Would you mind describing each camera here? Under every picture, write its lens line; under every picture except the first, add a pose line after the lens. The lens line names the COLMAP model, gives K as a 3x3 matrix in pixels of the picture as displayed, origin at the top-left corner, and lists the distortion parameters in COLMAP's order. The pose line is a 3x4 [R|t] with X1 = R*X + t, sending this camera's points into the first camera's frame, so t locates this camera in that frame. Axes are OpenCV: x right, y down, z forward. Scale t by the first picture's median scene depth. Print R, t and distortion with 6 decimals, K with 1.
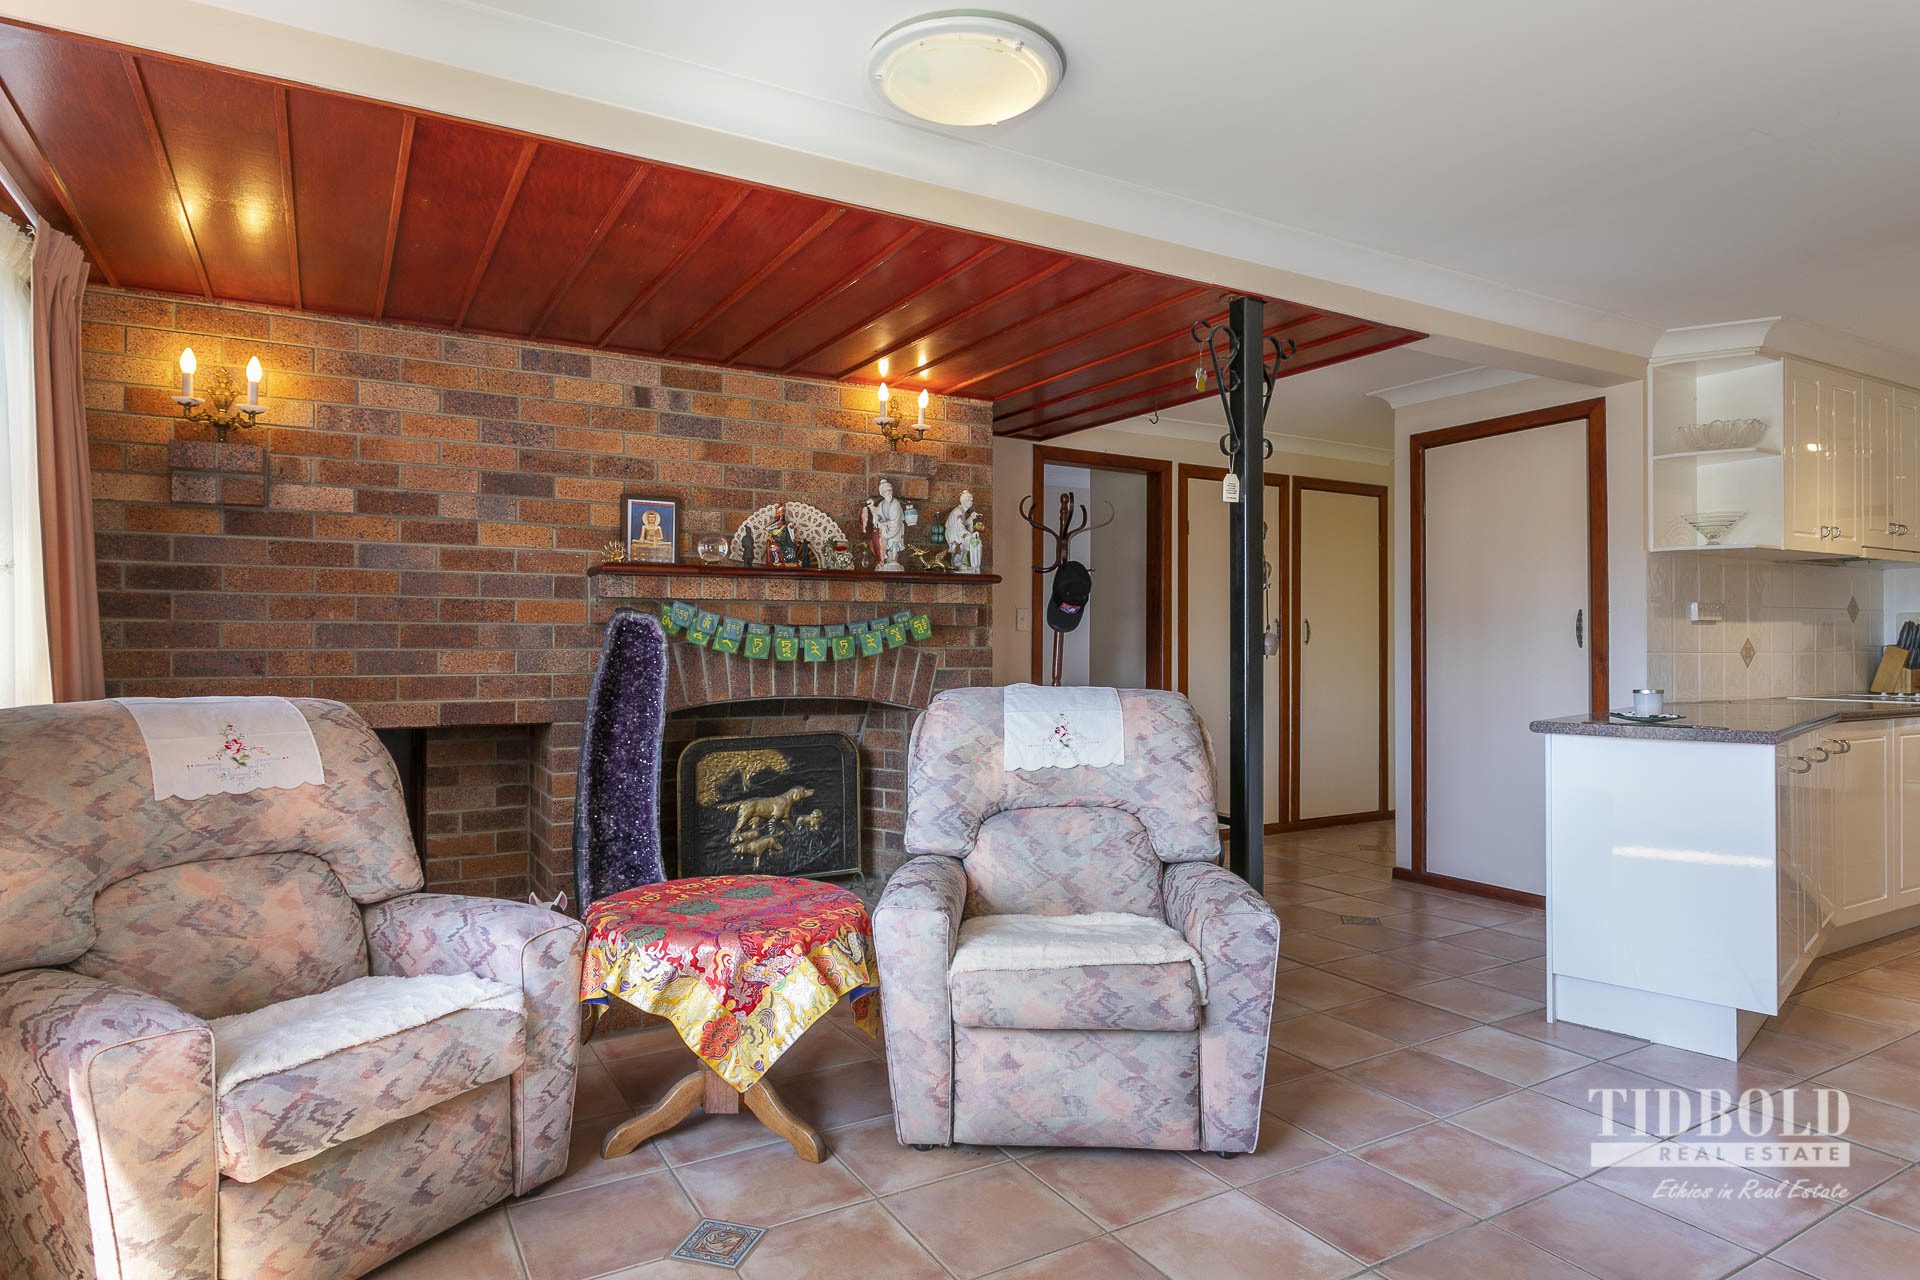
lens RADIAL K [[1087.3, 0, 958.4], [0, 1087.3, 633.1], [0, 0, 1]] dist [0.000996, 0.000385]
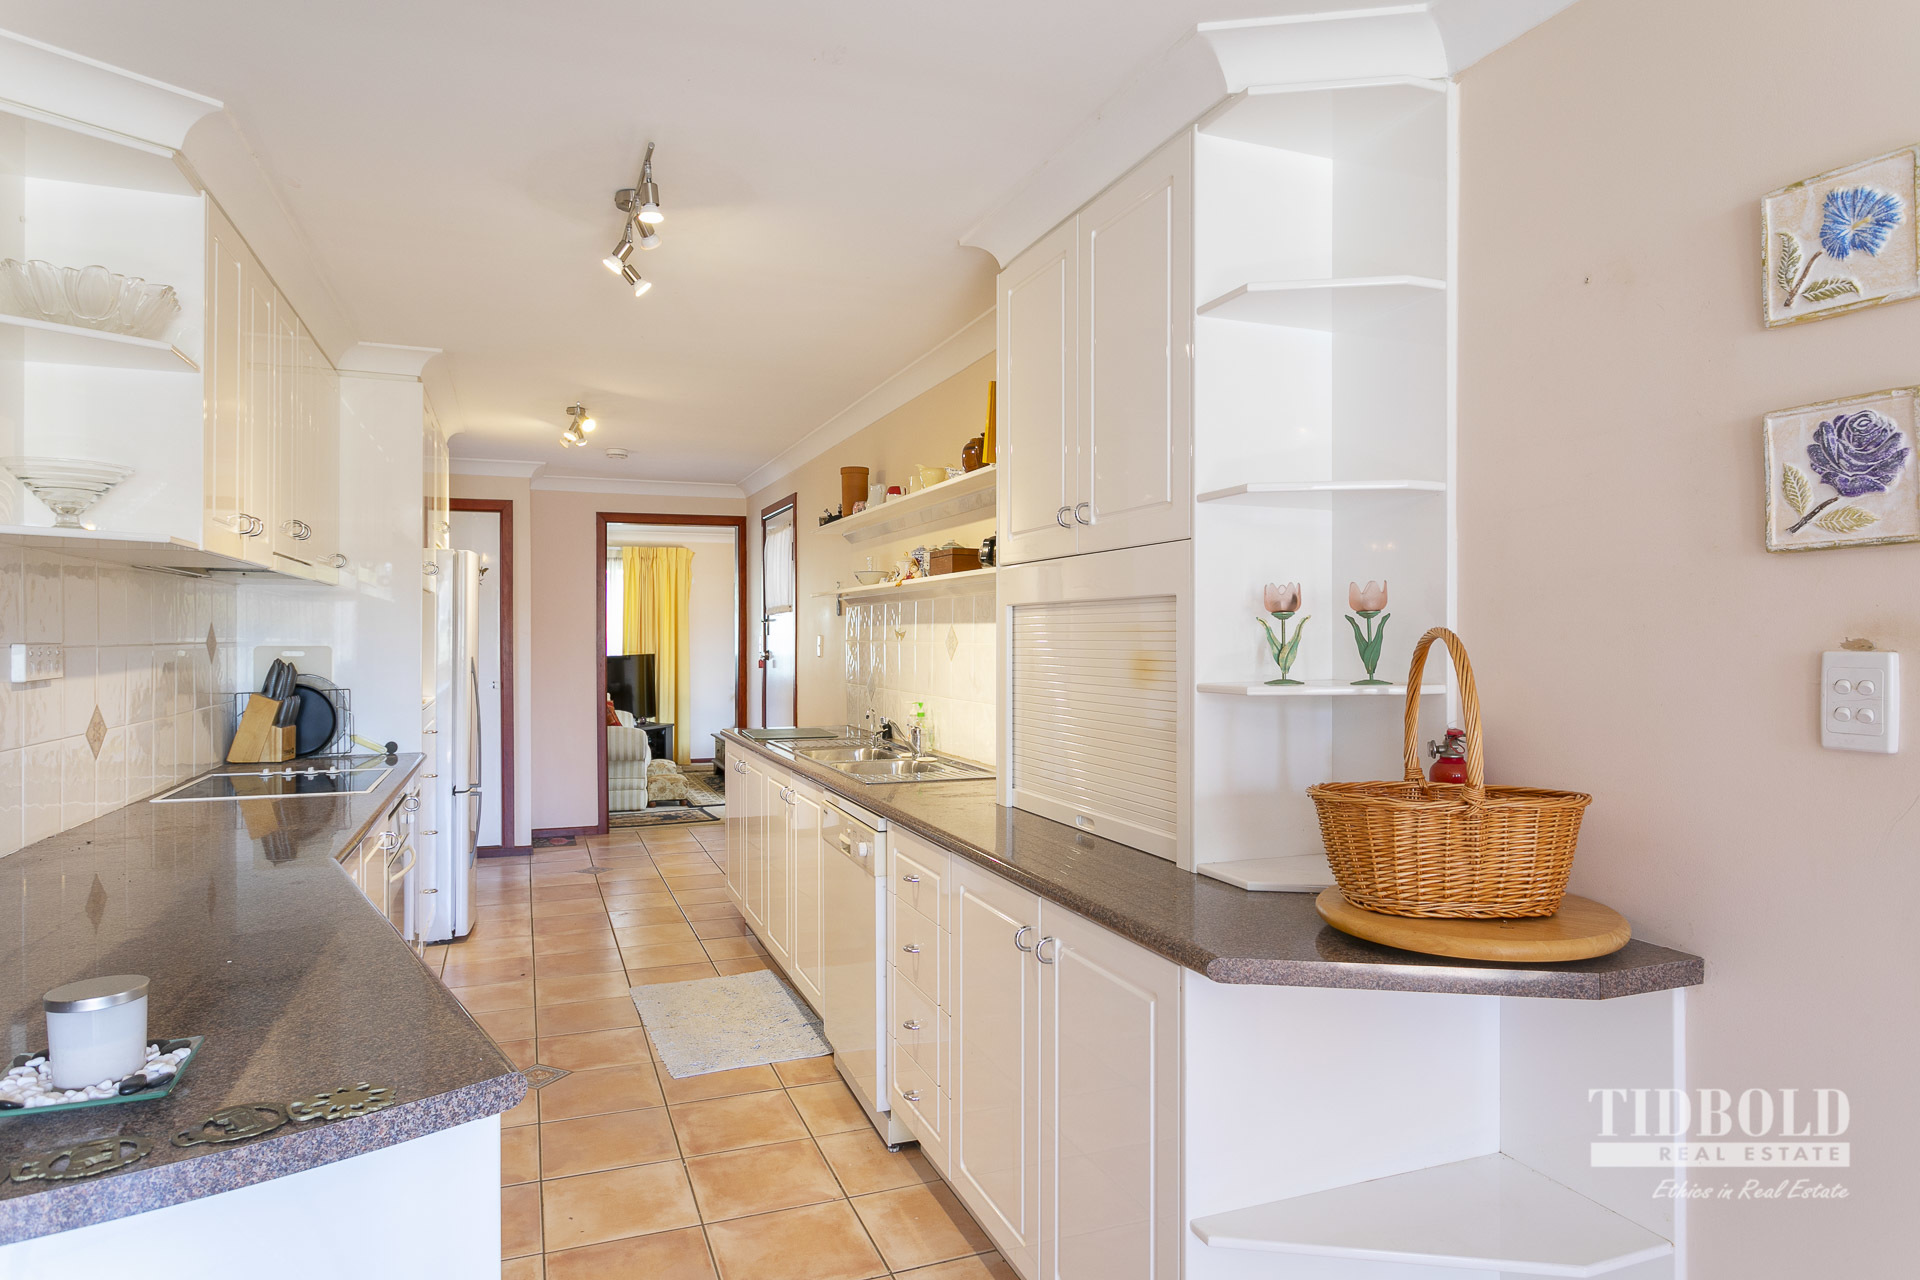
lens RADIAL K [[1087.3, 0, 958.4], [0, 1087.3, 633.1], [0, 0, 1]] dist [0.000996, 0.000385]
pose [[0.156972, 0.005830, 0.987586, 0.269273], [-0.003262, 0.999980, -0.005385, -0.031527], [-0.987598, -0.002376, 0.156988, 0.516351]]
